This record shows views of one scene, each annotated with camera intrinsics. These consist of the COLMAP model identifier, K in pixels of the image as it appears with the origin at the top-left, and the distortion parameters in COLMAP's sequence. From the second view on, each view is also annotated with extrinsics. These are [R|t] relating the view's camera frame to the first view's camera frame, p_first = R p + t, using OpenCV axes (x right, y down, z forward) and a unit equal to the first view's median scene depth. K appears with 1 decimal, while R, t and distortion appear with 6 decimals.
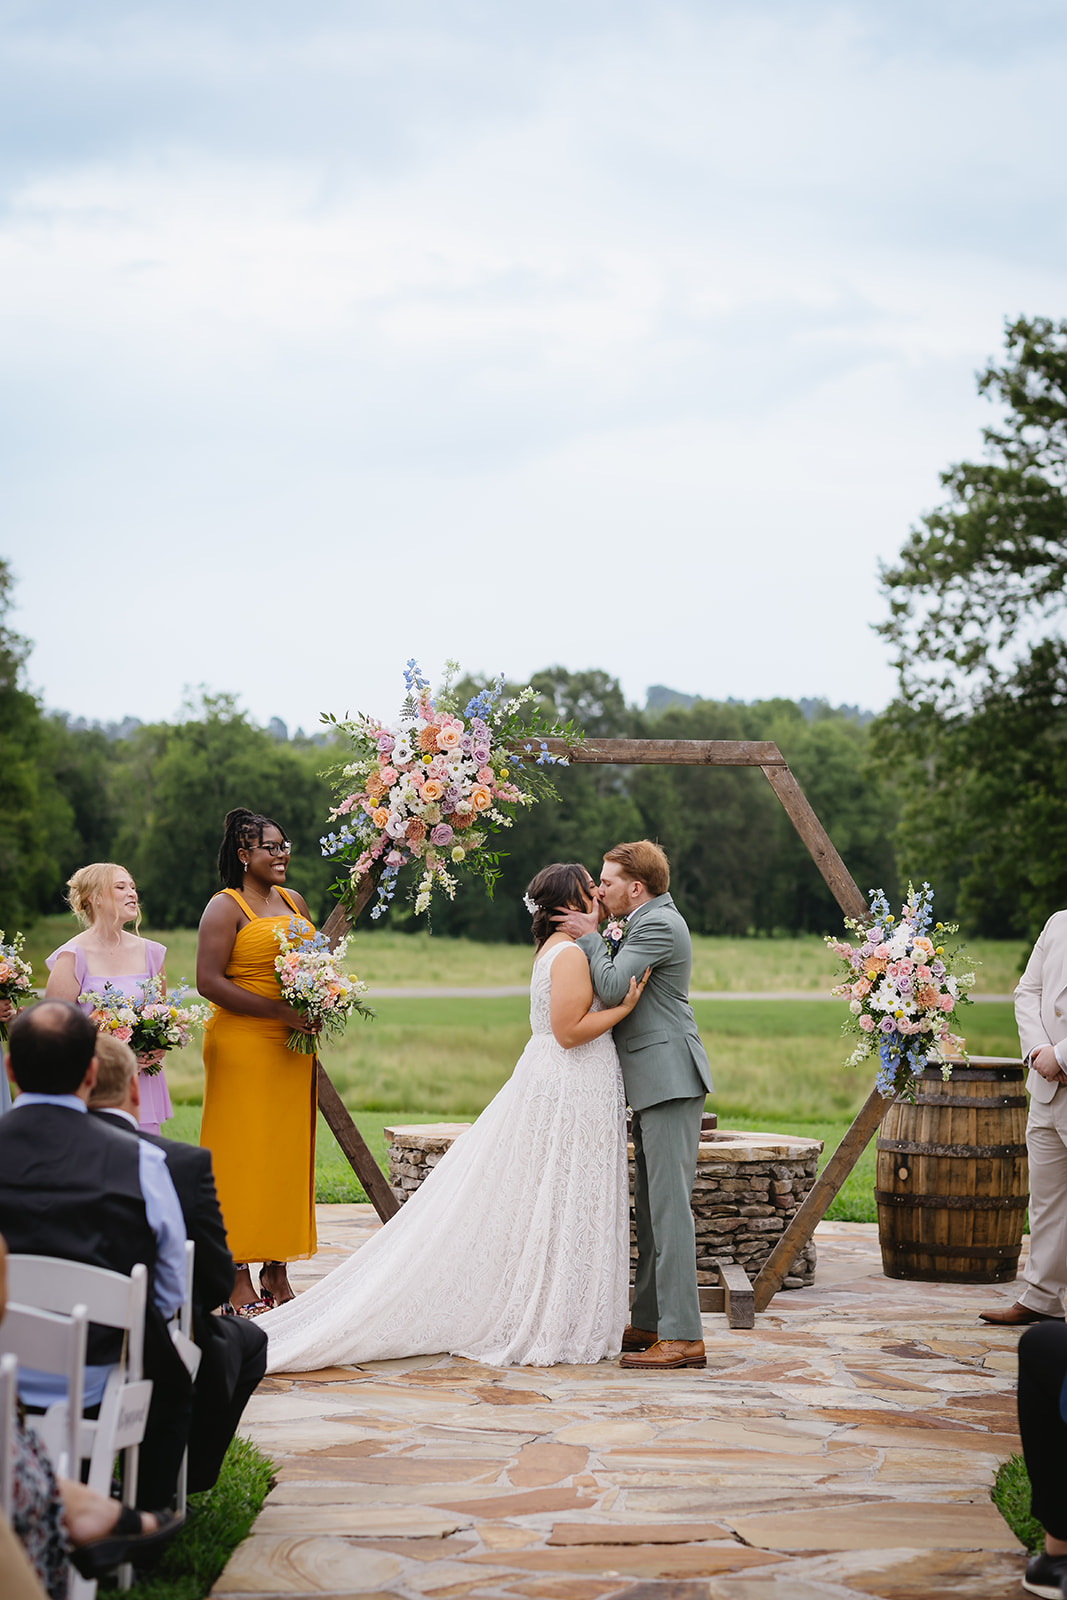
lens RADIAL K [[3977.5, 0, 533.5], [0, 3977.5, 800.0], [0, 0, 1]] dist [0.033832, 0.569328]
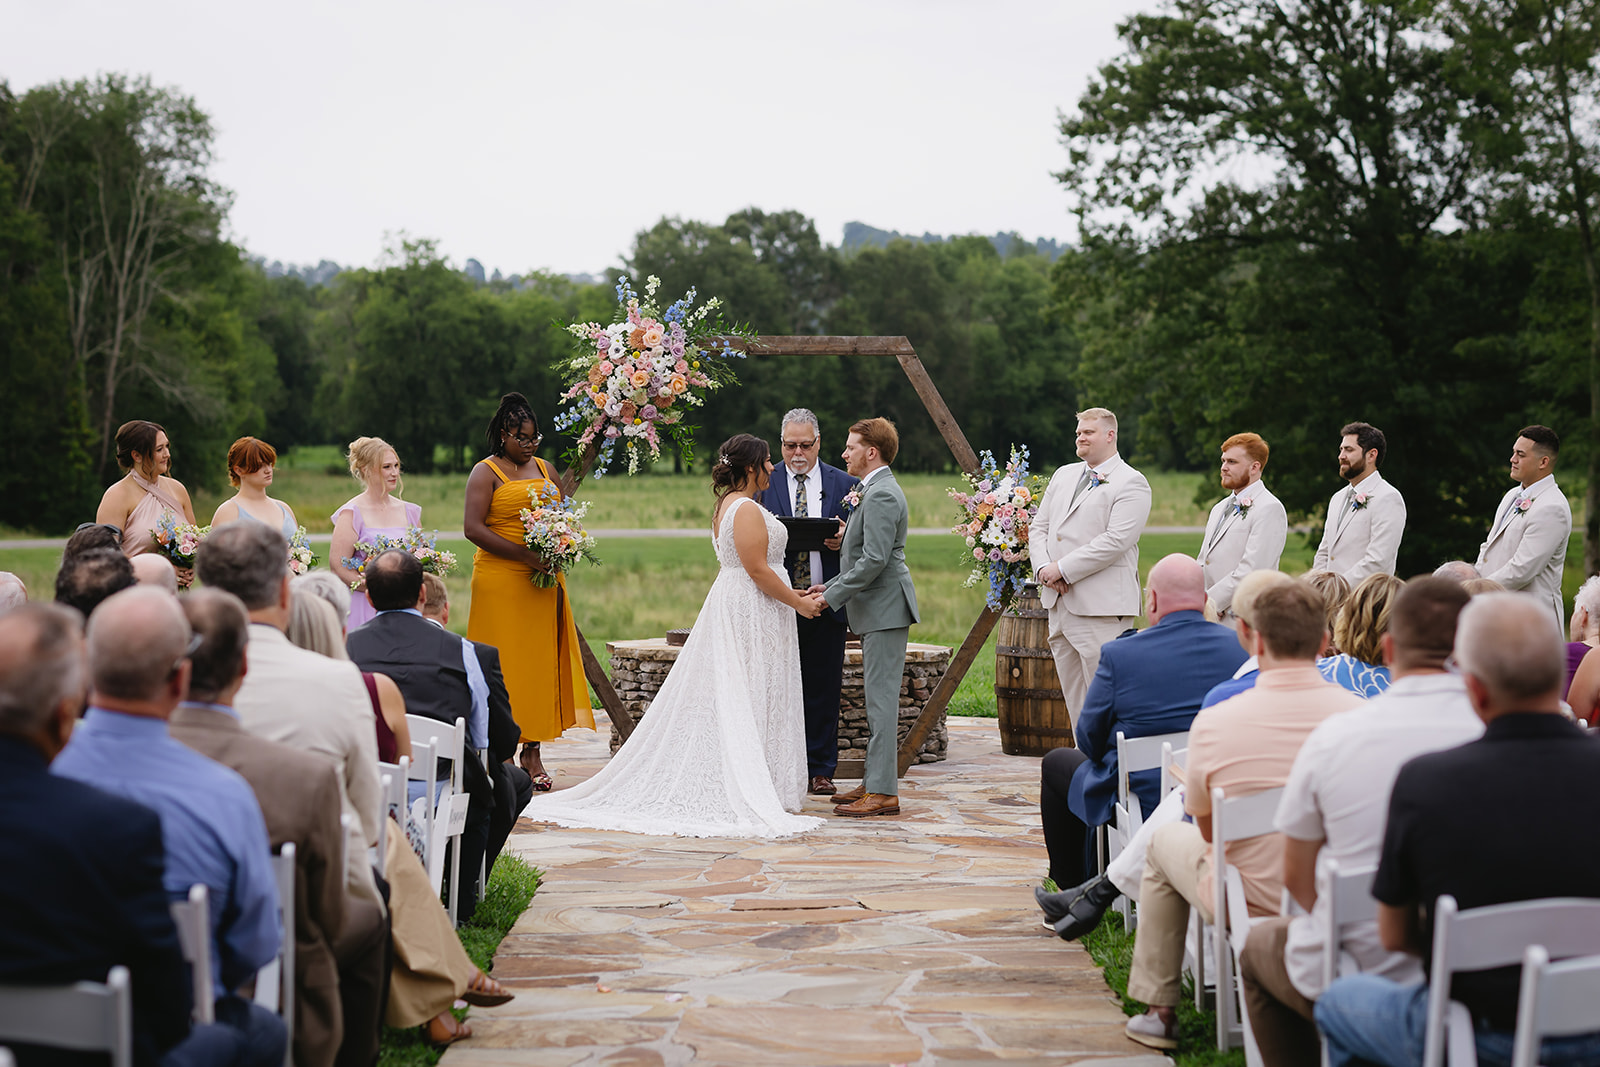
lens RADIAL K [[4246.6, 0, 800.0], [0, 4246.6, 533.5], [0, 0, 1]] dist [0.060020, 0.566396]
pose [[0.999782, -0.015180, 0.014355, 0.005308], [0.014451, 0.998666, 0.049569, -0.018368], [-0.015088, -0.049350, 0.998668, -0.348698]]
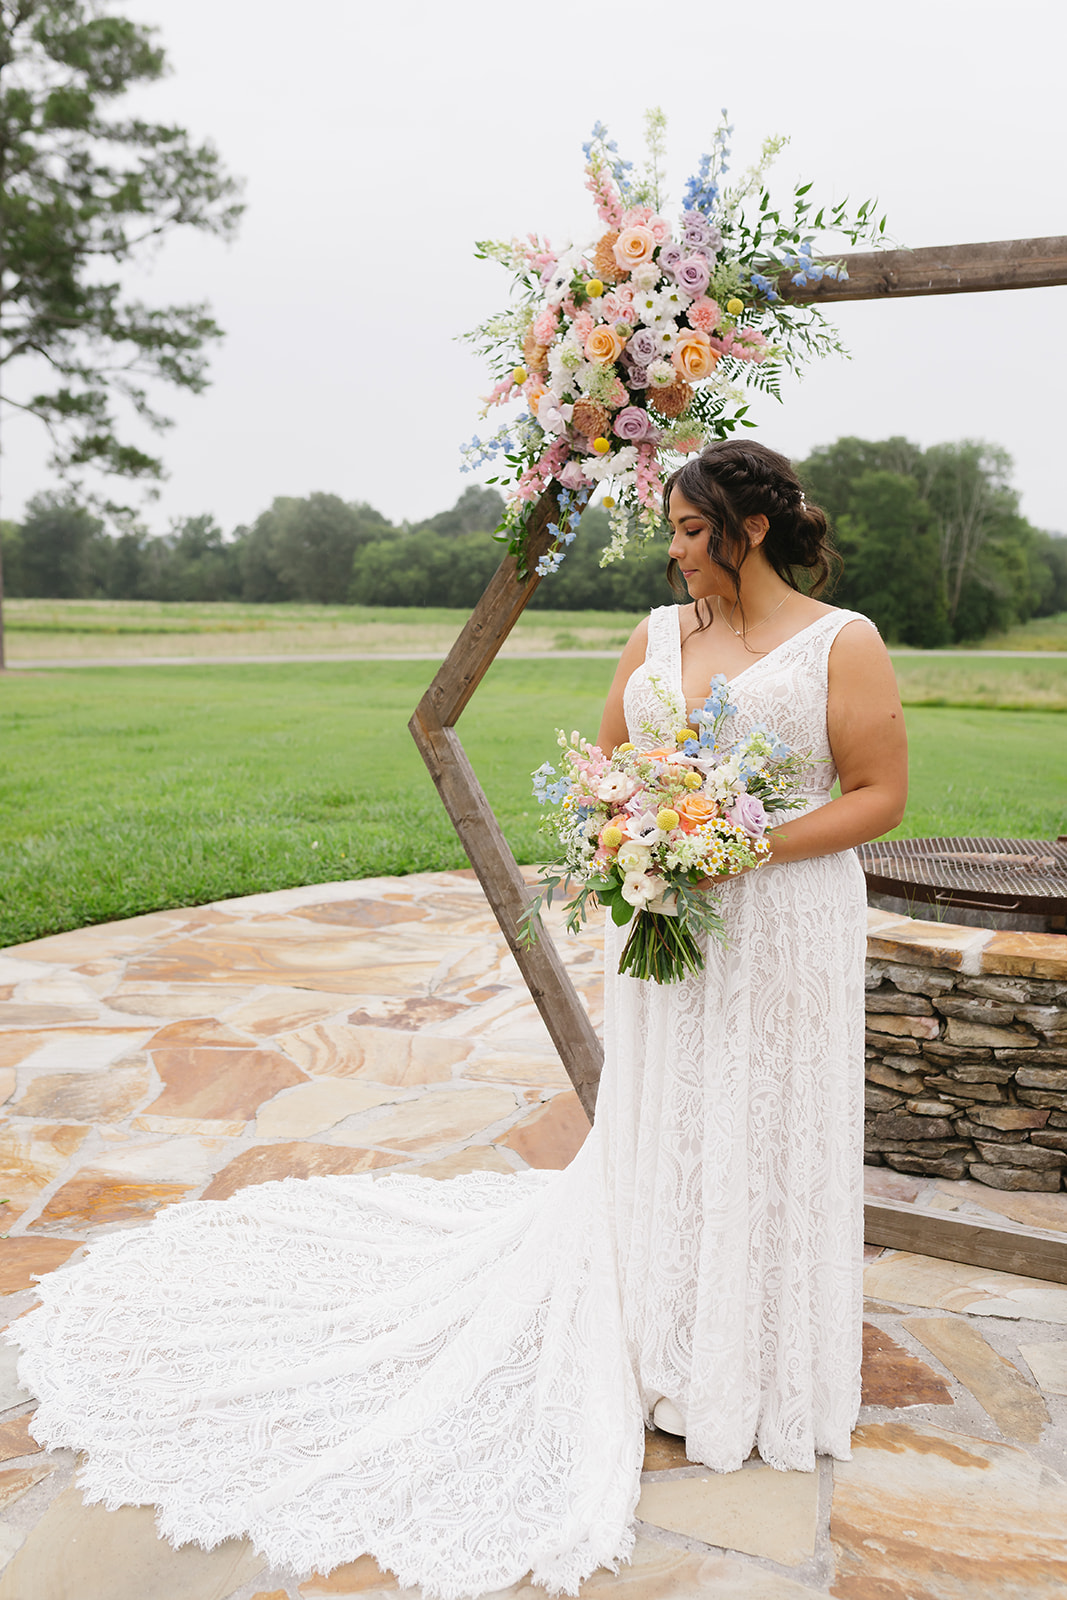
lens RADIAL K [[1398.8, 0, 632.8], [0, 1398.8, 794.0], [0, 0, 1]] dist [0.004402, -0.002901]
pose [[0.903761, 0.058289, -0.424051, 0.061518], [0.006493, 0.988703, 0.149744, 0.028717], [0.427989, -0.138086, 0.893173, 0.749736]]
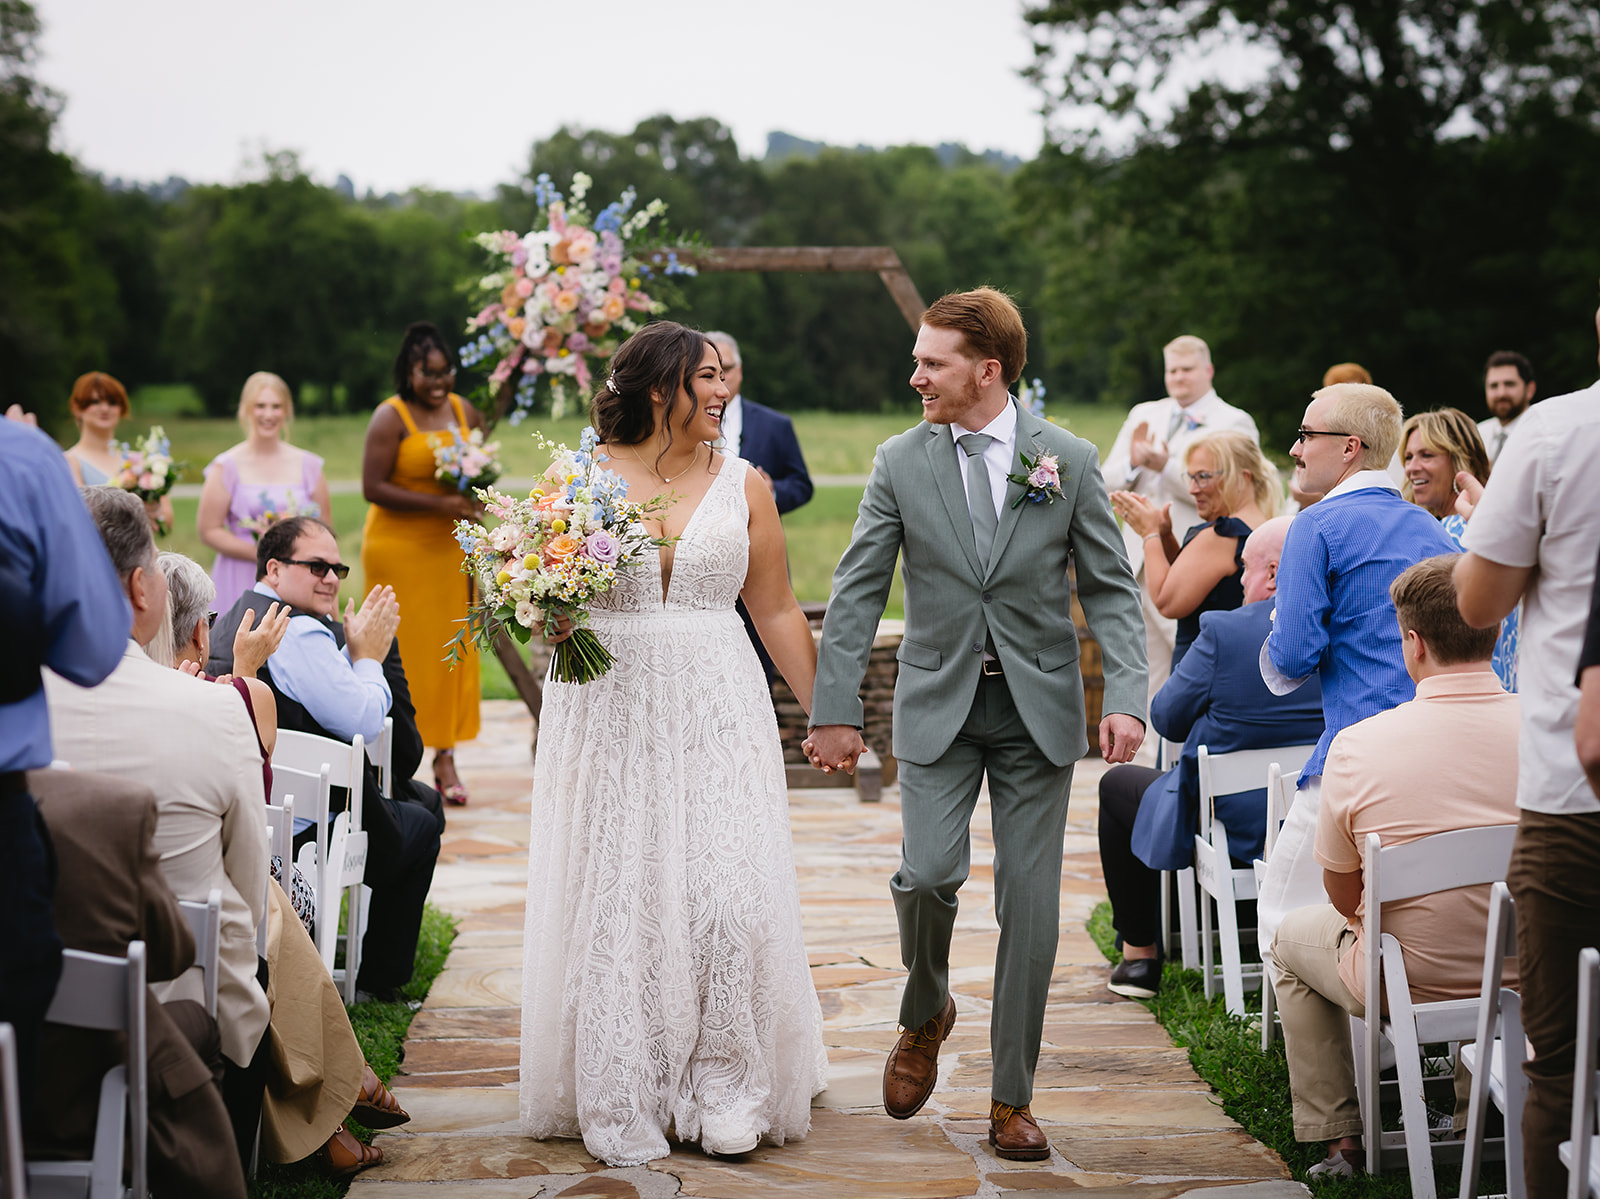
lens RADIAL K [[4691.3, 0, 883.8], [0, 4691.3, 602.6], [0, 0, 1]] dist [0.046497, 0.613299]
pose [[0.998394, -0.022406, 0.052025, -0.007525], [0.018404, 0.996925, 0.076173, -0.014733], [-0.053572, -0.075093, 0.995736, -0.223709]]
